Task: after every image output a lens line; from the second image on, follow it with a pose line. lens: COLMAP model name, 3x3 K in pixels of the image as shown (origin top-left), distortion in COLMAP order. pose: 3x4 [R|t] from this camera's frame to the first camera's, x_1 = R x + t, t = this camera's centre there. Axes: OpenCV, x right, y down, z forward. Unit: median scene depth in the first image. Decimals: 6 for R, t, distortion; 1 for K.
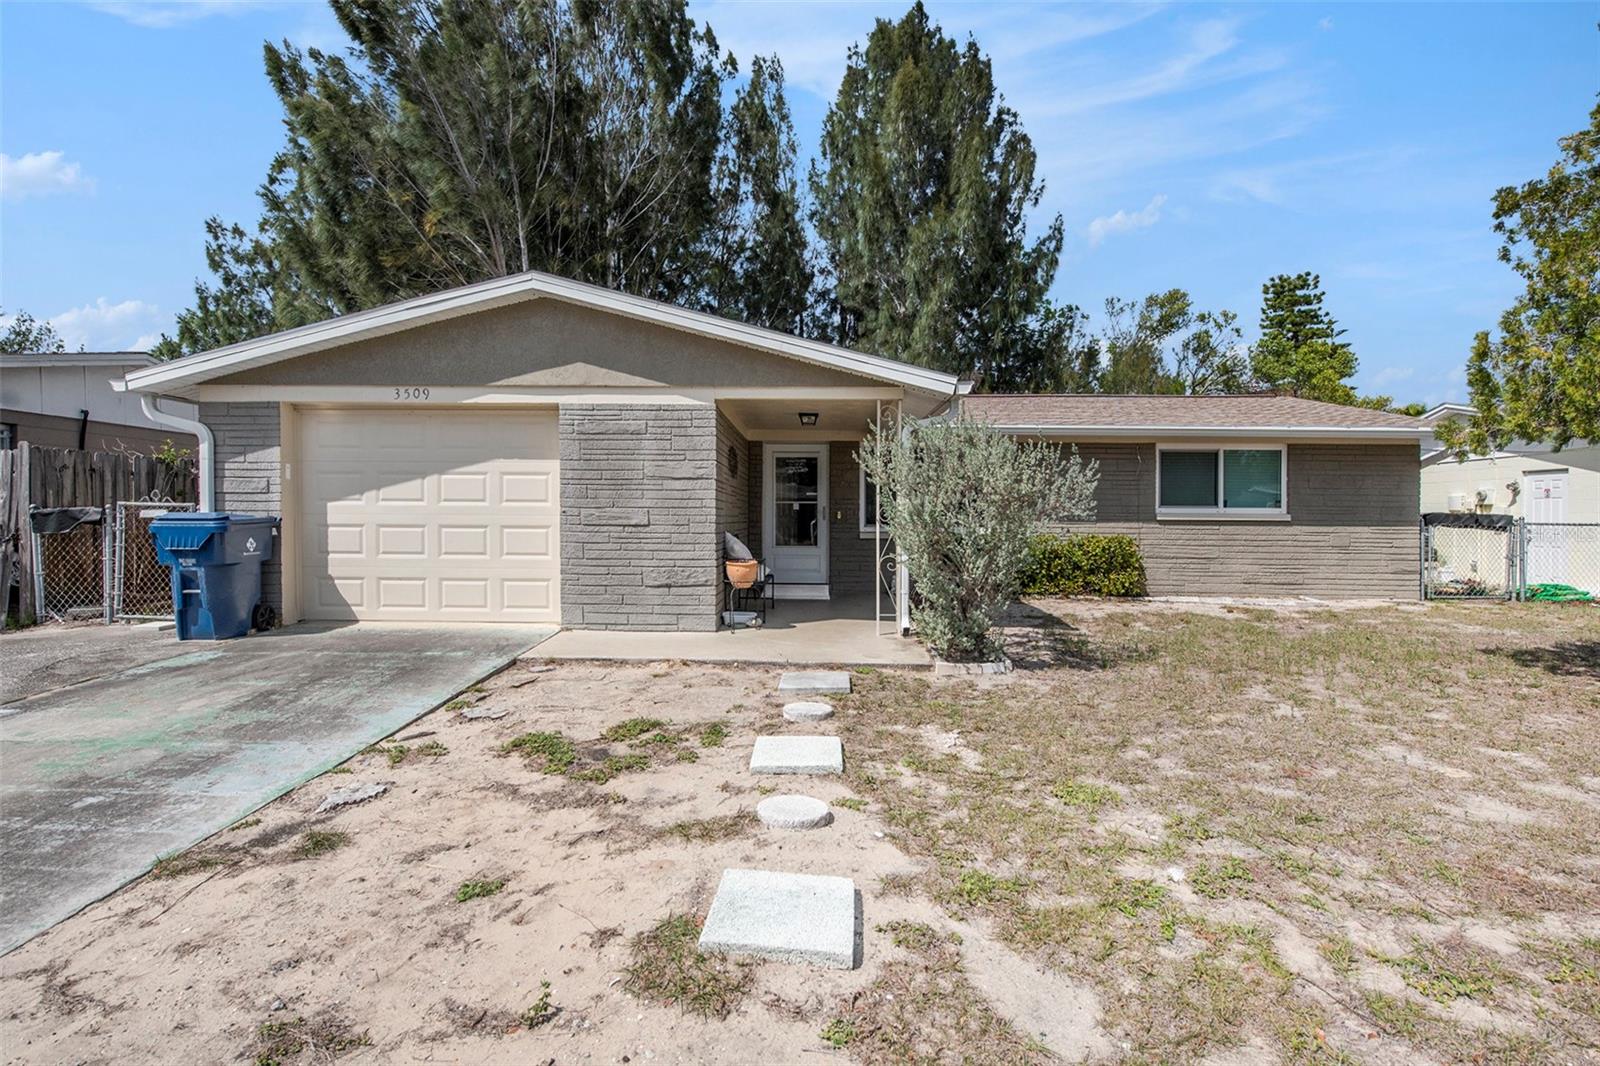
lens RADIAL K [[773.3, 0, 800.5], [0, 773.3, 527.9], [0, 0, 1]] dist [-0.004497, -0.001237]
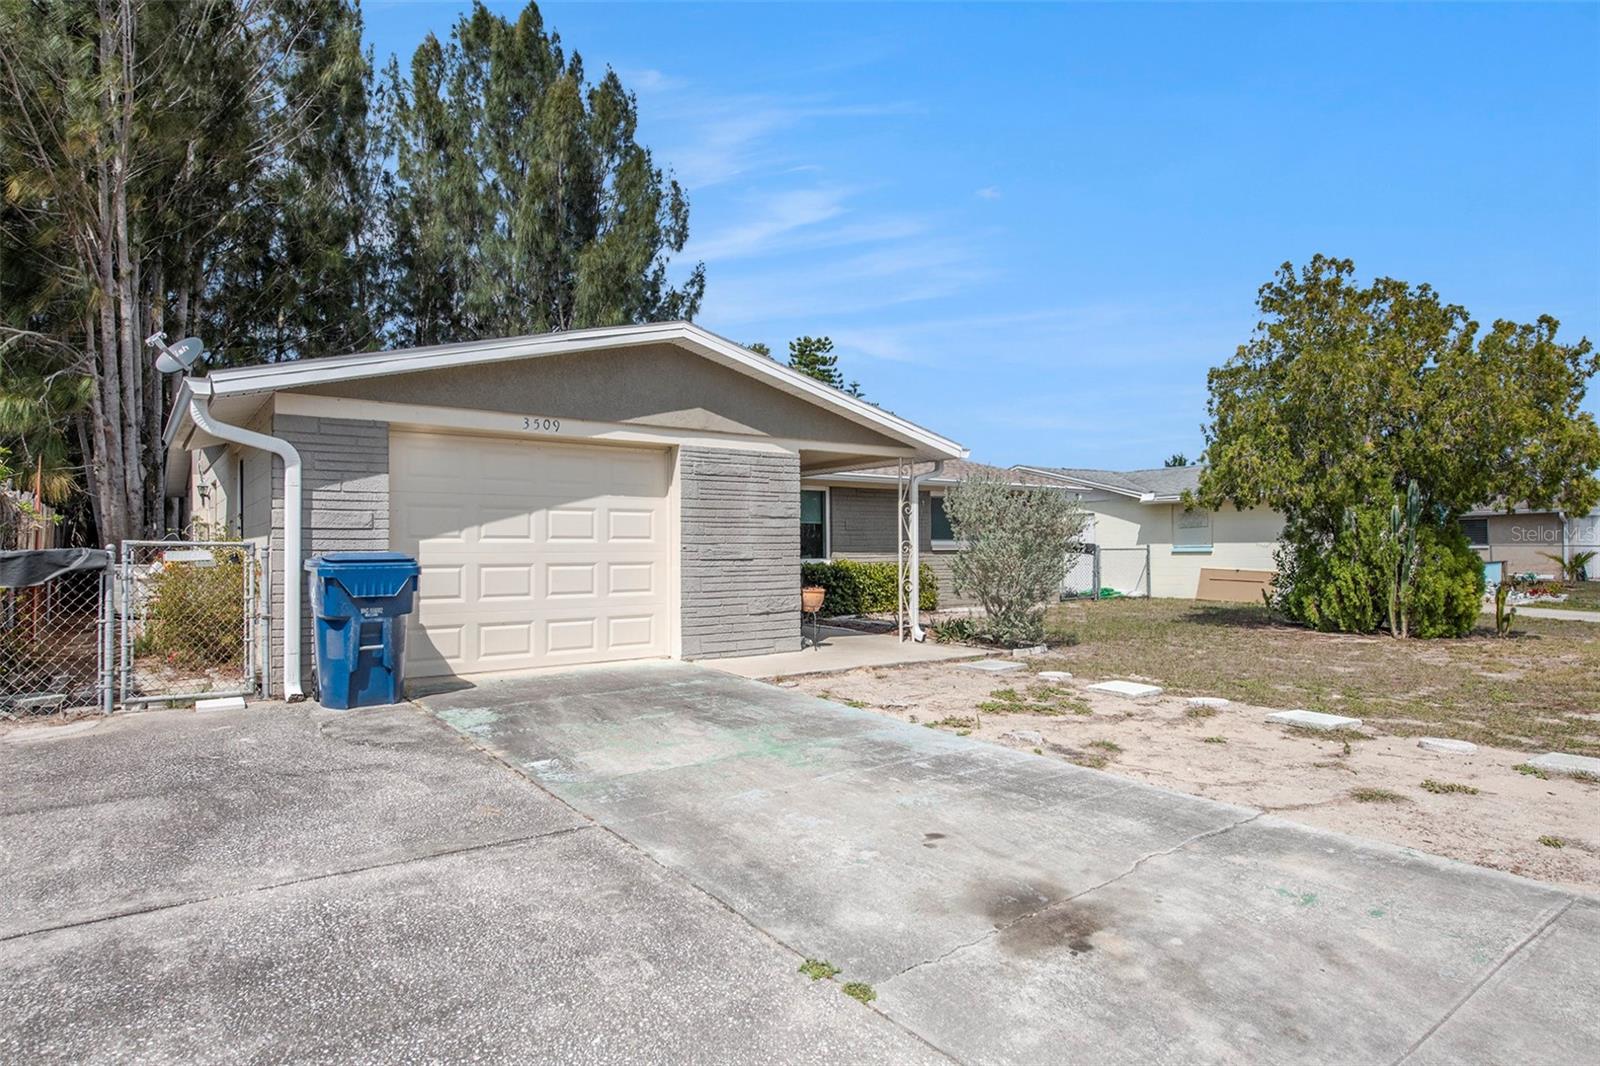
lens RADIAL K [[882.3, 0, 796.9], [0, 882.3, 540.6], [0, 0, 1]] dist [0.006414, 0.000507]
pose [[0.788208, -0.004714, 0.615391, -0.918142], [0.021946, 0.999550, -0.020452, -0.003005], [-0.615018, 0.029626, 0.787957, -0.037146]]
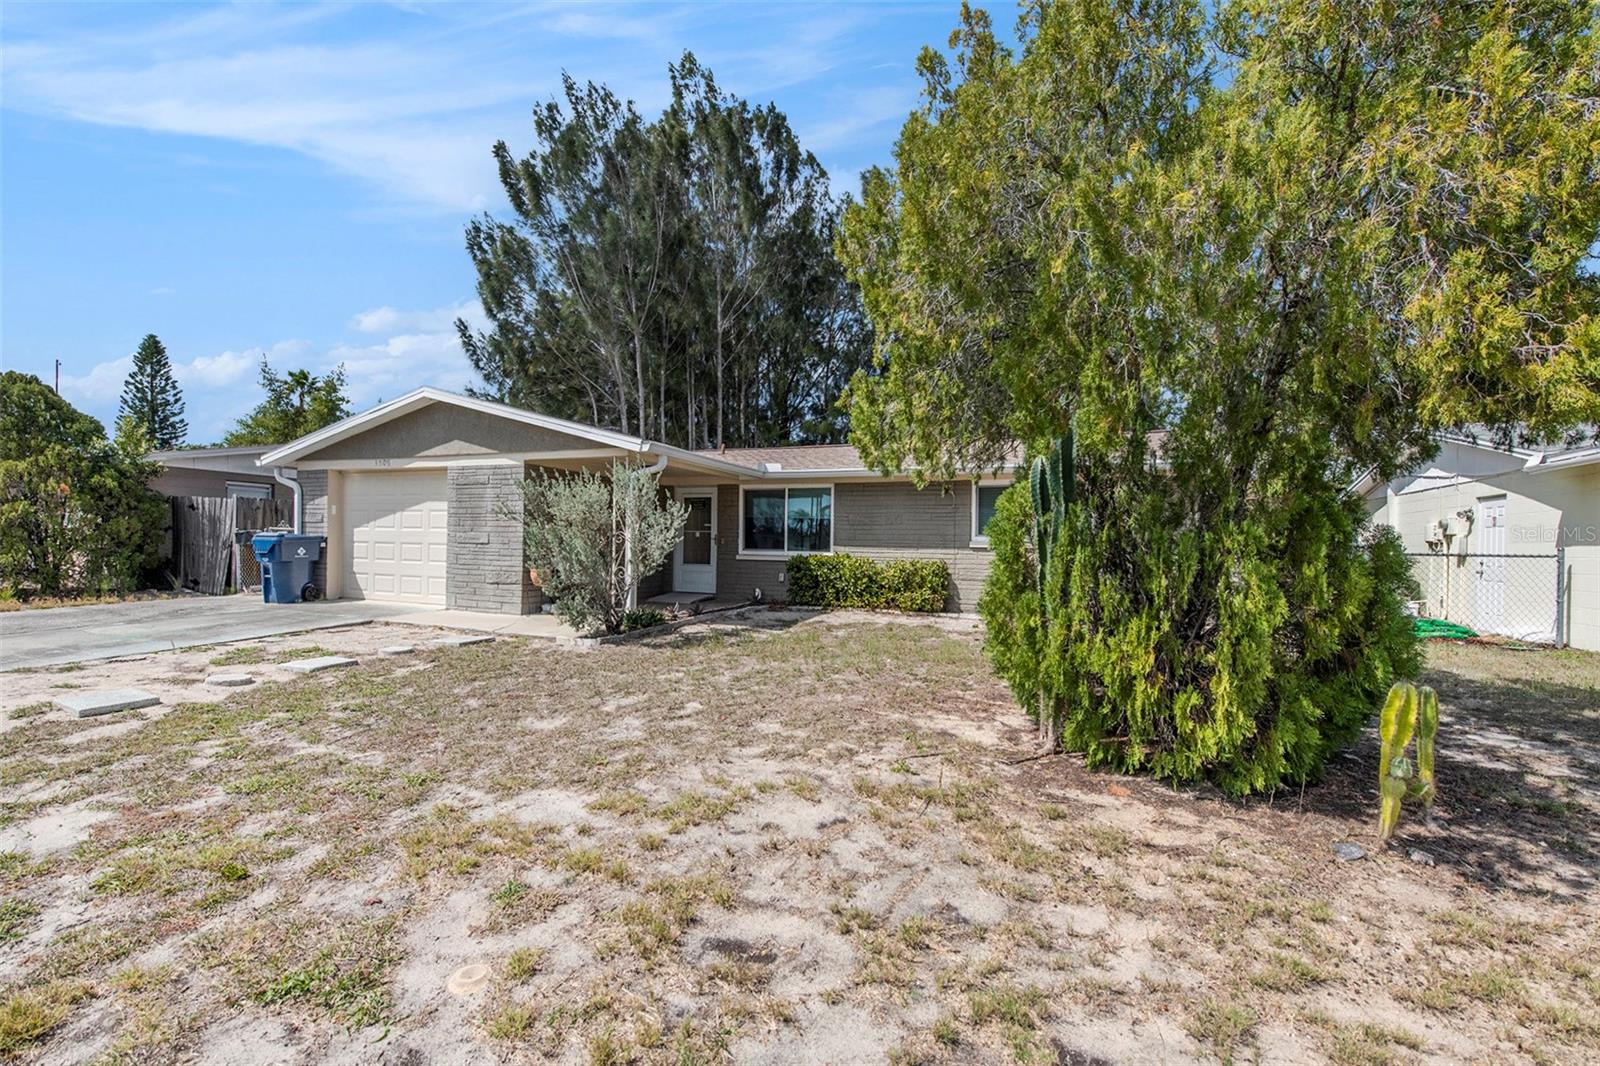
lens RADIAL K [[709.1, 0, 801.5], [0, 709.1, 558.8], [0, 0, 1]] dist [0.010782, -0.000319]
pose [[0.930727, 0.016102, -0.365359, 0.899601], [-0.018399, 0.999827, -0.002809, 0.021062], [0.365250, 0.009336, 0.930863, -0.097172]]
